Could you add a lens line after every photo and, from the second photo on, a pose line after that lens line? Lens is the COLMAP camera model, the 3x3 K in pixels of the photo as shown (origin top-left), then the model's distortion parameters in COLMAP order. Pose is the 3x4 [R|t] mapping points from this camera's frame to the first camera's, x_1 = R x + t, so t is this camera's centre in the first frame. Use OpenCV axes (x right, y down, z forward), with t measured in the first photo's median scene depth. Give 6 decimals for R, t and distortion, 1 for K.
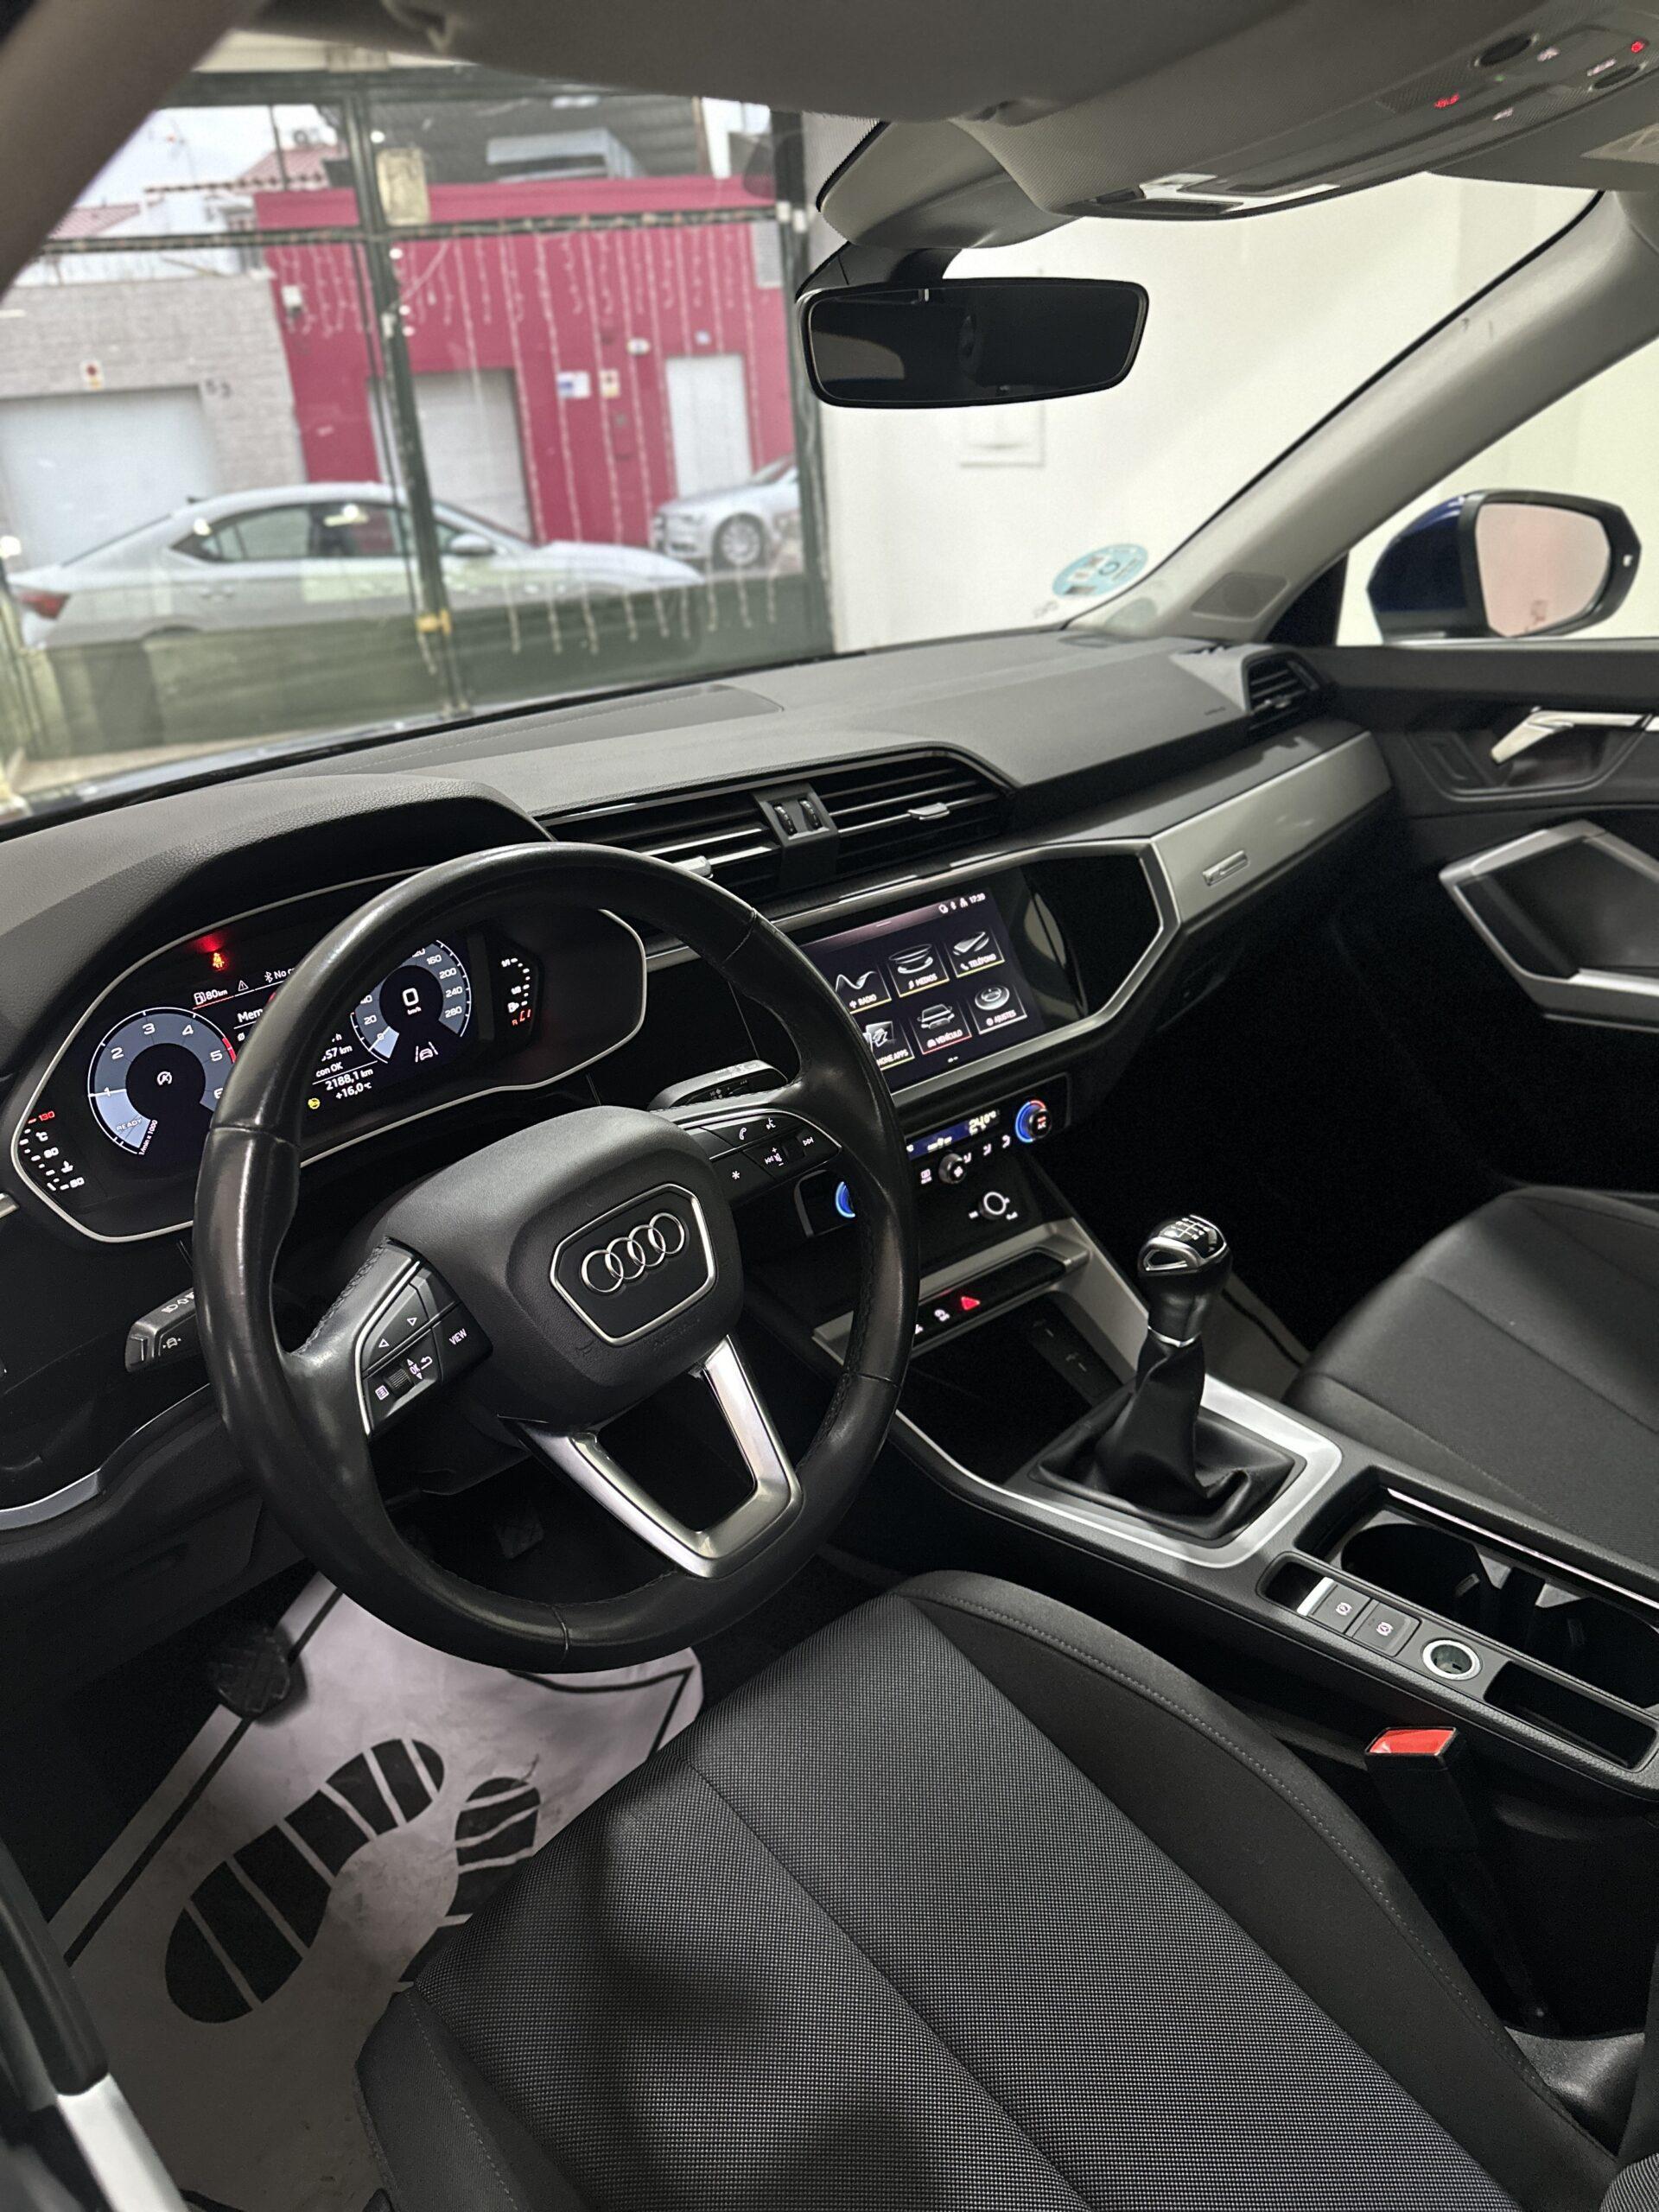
lens RADIAL K [[1589.8, 0, 831.4], [0, 1589.8, 1106.7], [0, 0, 1]] dist [0.024947, -0.002217]
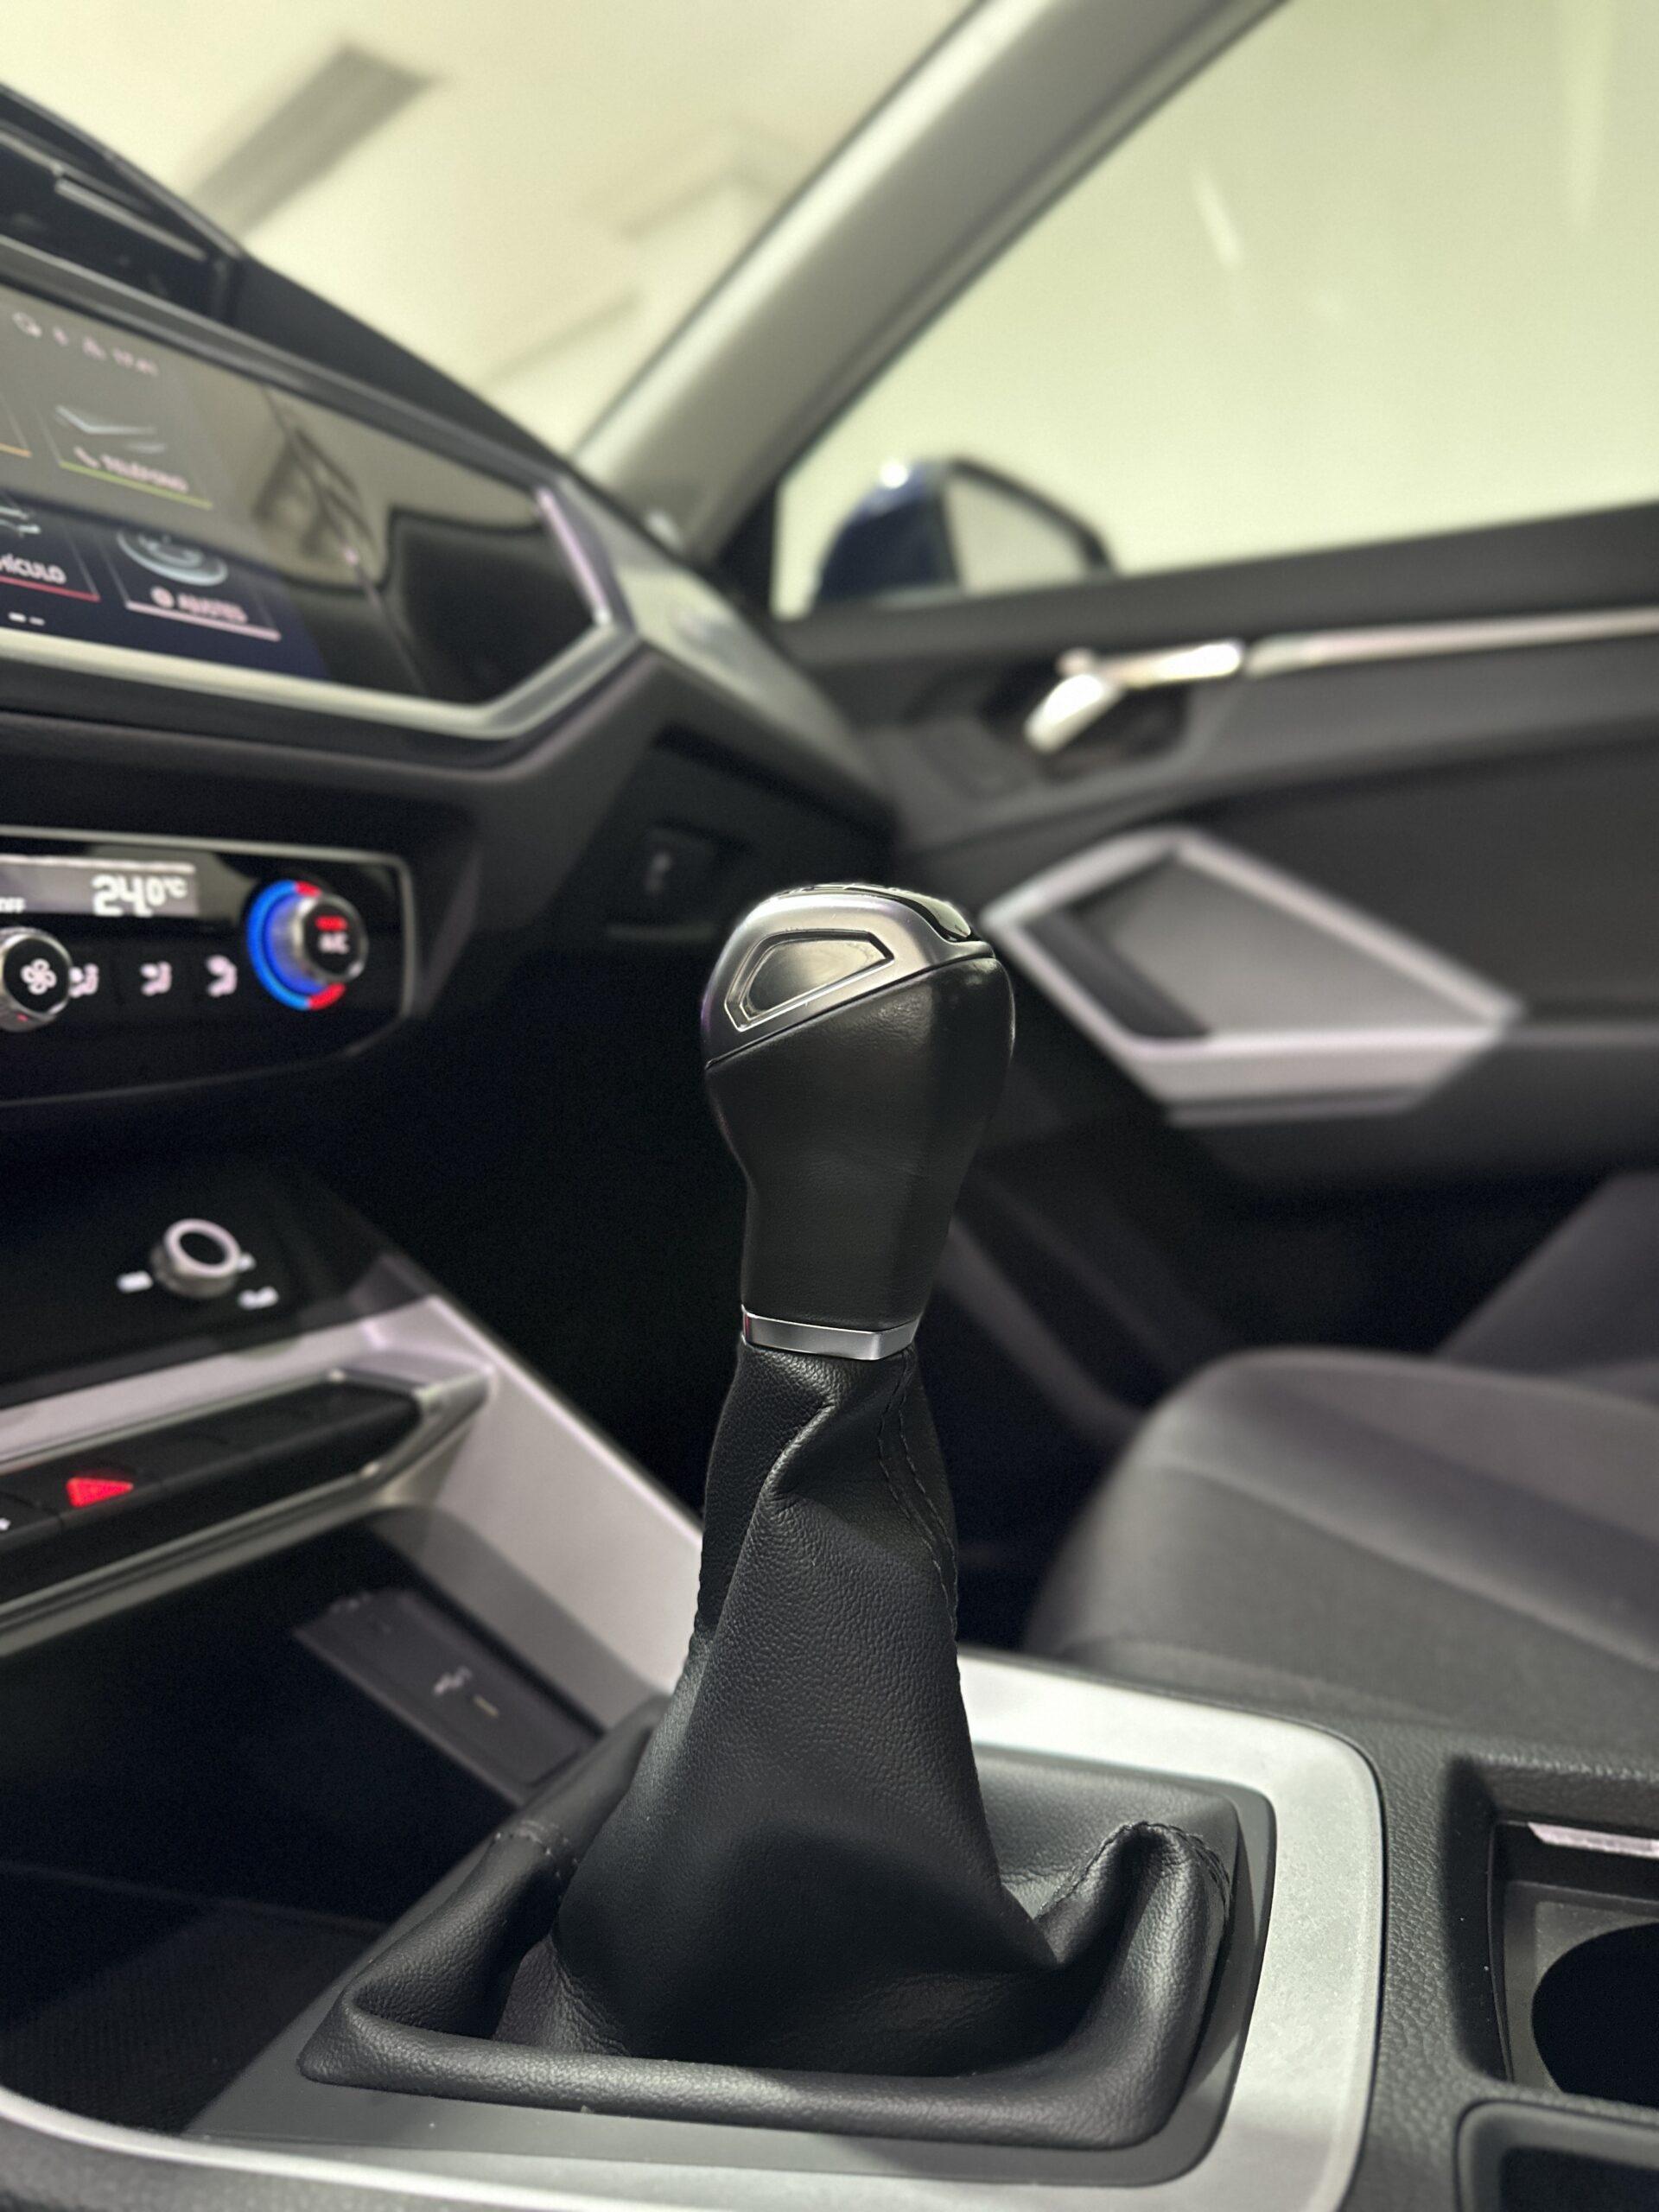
lens RADIAL K [[1589.8, 0, 826.0], [0, 1589.8, 1107.5], [0, 0, 1]] dist [0.024947, -0.002217]
pose [[0.913463, 0.023376, 0.406250, 0.085098], [0.136336, 0.923066, -0.359669, 0.177424], [-0.383403, 0.383930, 0.840000, 0.644229]]
